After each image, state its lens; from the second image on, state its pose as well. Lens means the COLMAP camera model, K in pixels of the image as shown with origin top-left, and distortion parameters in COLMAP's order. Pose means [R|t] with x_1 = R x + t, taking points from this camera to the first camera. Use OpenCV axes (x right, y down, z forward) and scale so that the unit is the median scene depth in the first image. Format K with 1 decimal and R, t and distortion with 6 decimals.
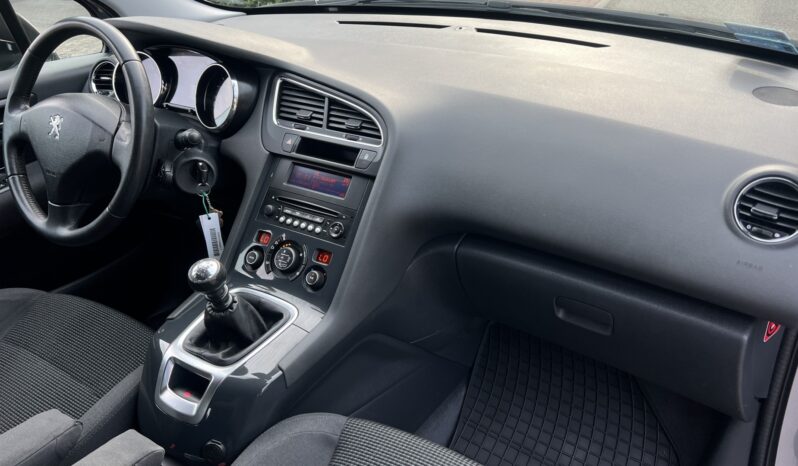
lens RADIAL K [[600.8, 0, 397.6], [0, 600.8, 223.0], [0, 0, 1]] dist [0.011562, -0.004832]
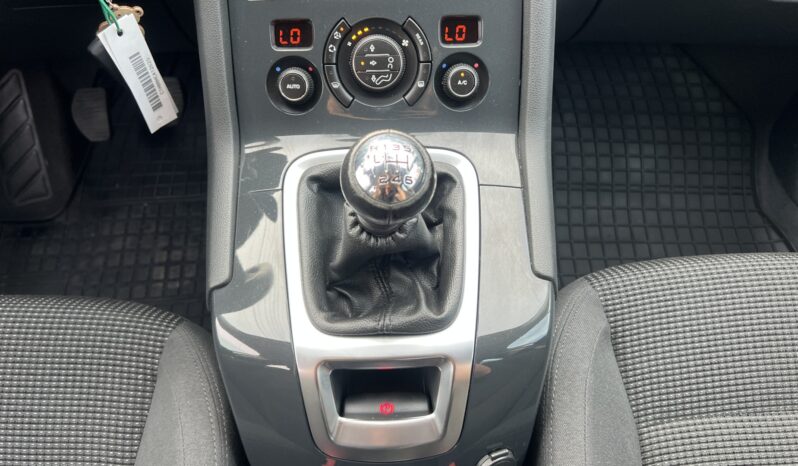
lens RADIAL K [[631.9, 0, 399.7], [0, 631.9, 223.9], [0, 0, 1]] dist [0.014963, 0.000139]
pose [[0.838403, -0.436211, 0.326803, -0.375743], [0.243550, 0.836217, 0.491349, -0.069978], [-0.487610, -0.332355, 0.807327, 0.545836]]
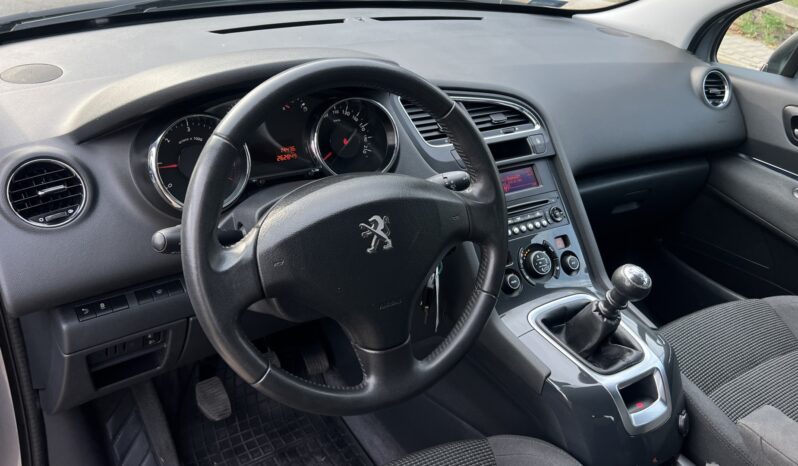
lens RADIAL K [[600.8, 0, 397.6], [0, 600.8, 223.0], [0, 0, 1]] dist [0.011562, -0.004832]
pose [[0.470387, -0.380689, 0.796123, -1.023026], [0.357849, 0.906945, 0.222248, -0.292007], [-0.806648, 0.180349, 0.562844, 0.610391]]
